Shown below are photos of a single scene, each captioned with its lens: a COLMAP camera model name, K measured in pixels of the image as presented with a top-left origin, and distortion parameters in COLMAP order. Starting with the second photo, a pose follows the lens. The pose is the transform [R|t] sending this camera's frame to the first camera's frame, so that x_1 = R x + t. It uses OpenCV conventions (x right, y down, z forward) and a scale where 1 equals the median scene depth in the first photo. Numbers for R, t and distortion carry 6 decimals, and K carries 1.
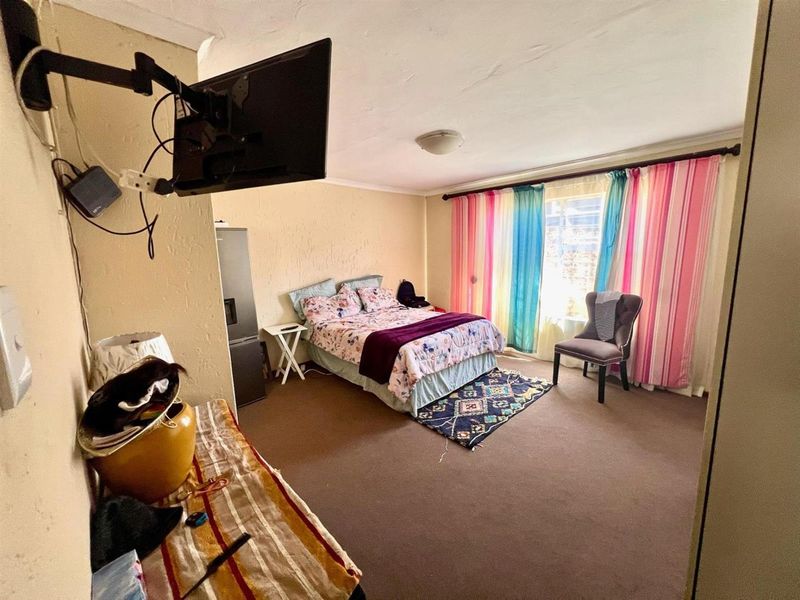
lens RADIAL K [[319.9, 0, 401.3], [0, 319.9, 297.4], [0, 0, 1]] dist [-0.002964, 0.000115]
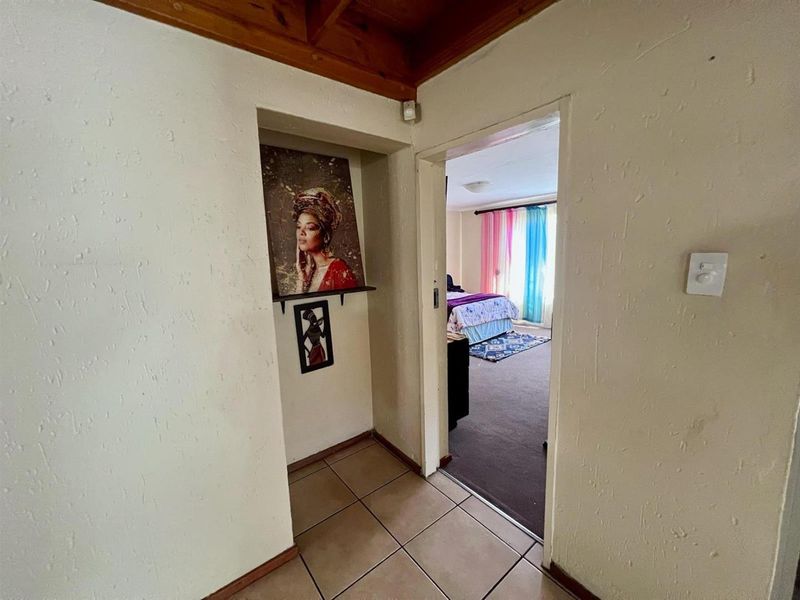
lens RADIAL K [[319.9, 0, 397.7], [0, 319.9, 300.1], [0, 0, 1]] dist [-0.002964, 0.000115]
pose [[0.996909, 0.002854, -0.078509, -0.133518], [-0.002865, 0.999996, -0.000036, 0.094585], [0.078508, 0.000261, 0.996913, -0.579732]]
